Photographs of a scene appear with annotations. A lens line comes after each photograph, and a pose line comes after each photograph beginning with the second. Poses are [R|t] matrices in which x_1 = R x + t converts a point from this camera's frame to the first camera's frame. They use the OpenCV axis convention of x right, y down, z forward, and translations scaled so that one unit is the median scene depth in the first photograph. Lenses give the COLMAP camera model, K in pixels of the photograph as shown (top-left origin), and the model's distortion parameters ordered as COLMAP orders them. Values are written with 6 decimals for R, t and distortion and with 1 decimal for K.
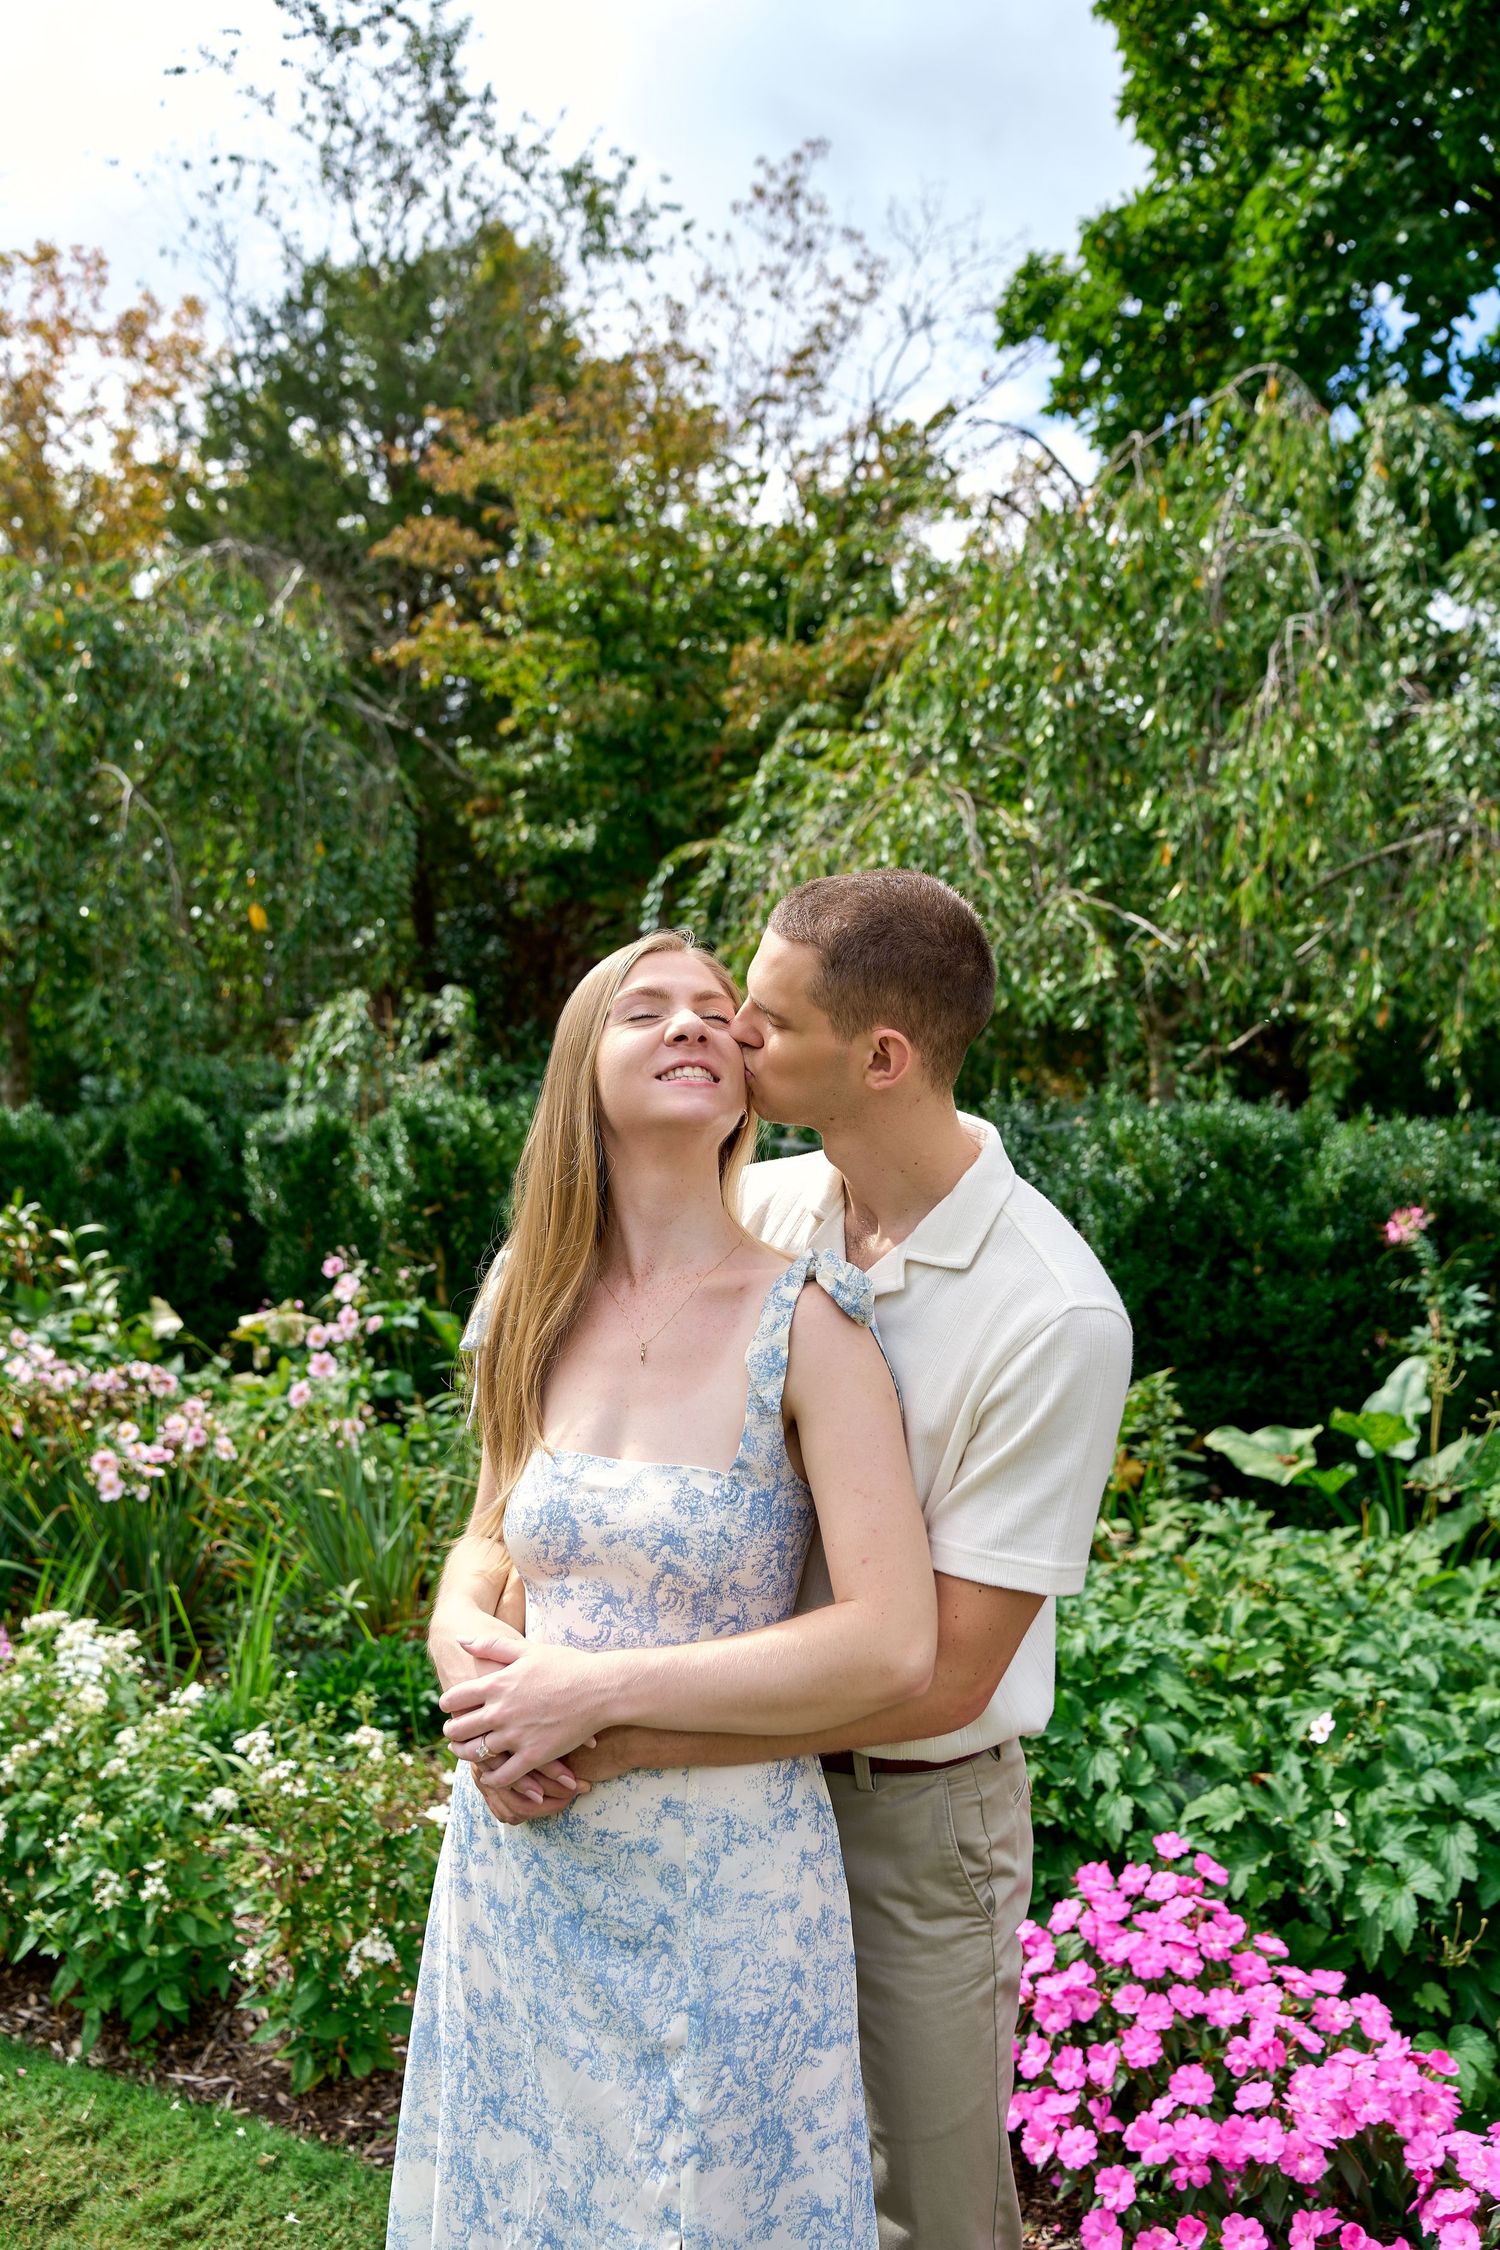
lens RADIAL K [[1820.6, 0, 785.7], [0, 1820.6, 1168.5], [0, 0, 1]] dist [0.001679, -0.007267]
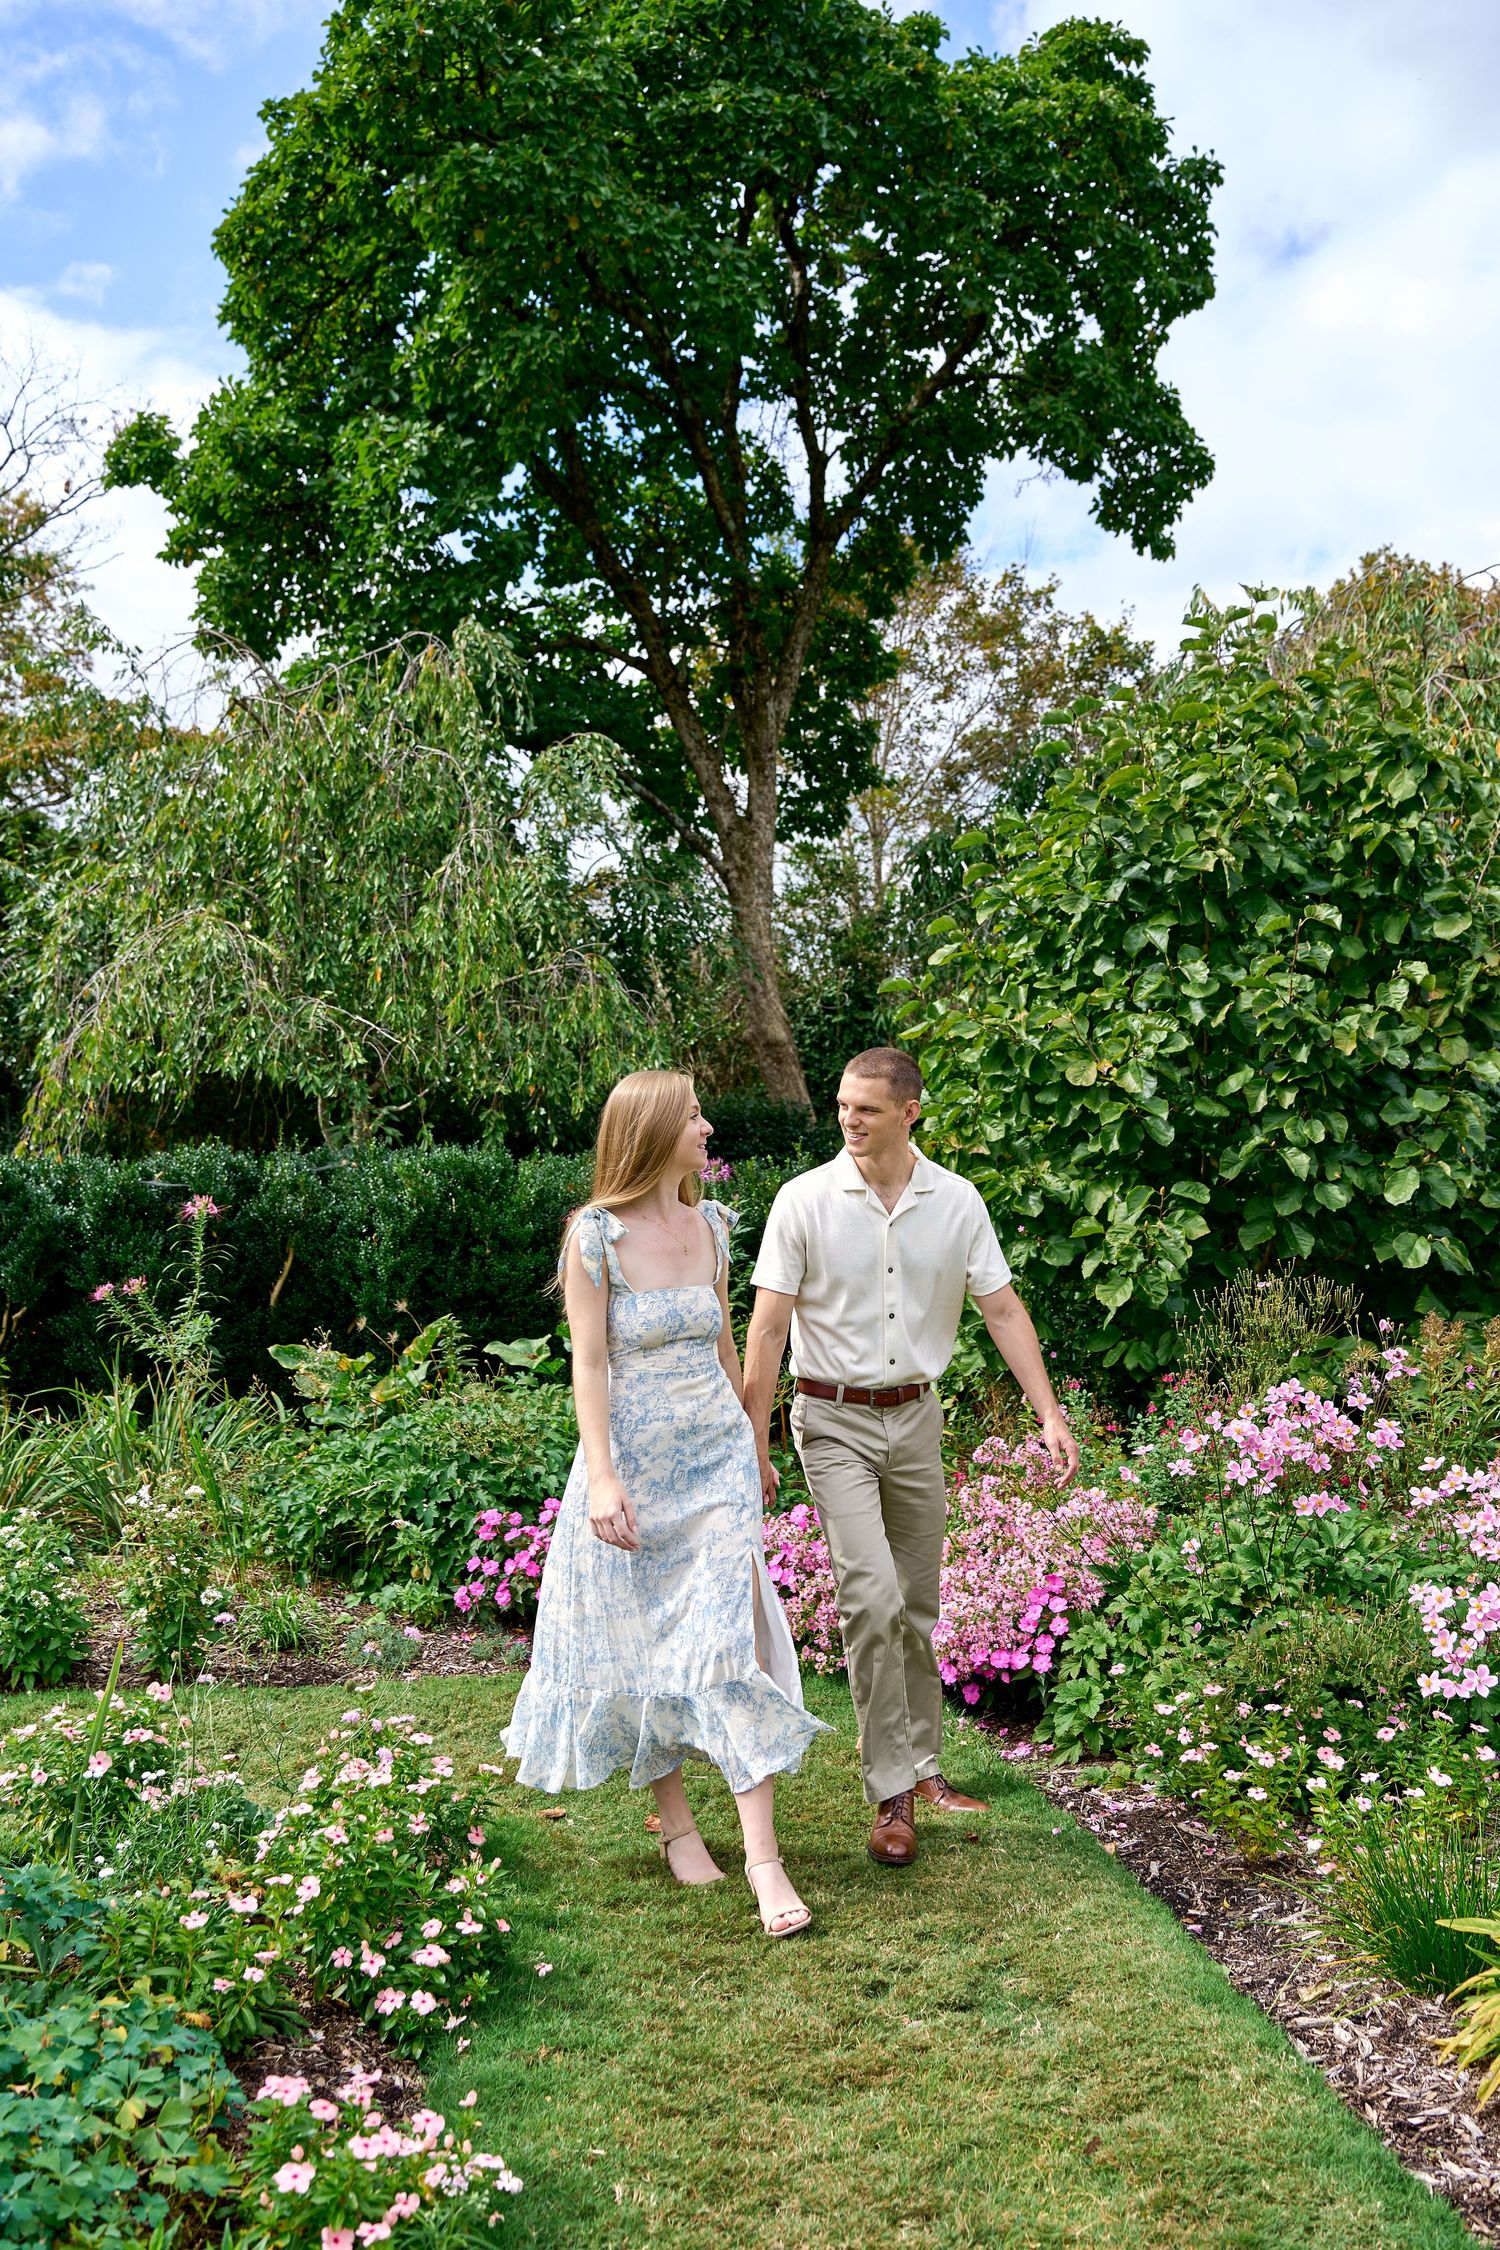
lens RADIAL K [[1820.6, 0, 785.7], [0, 1820.6, 1168.5], [0, 0, 1]] dist [0.001679, -0.007267]
pose [[0.846348, -0.013943, 0.532447, -0.185752], [0.023521, 0.999661, -0.011209, 0.002926], [-0.532110, 0.022011, 0.846389, -0.252195]]
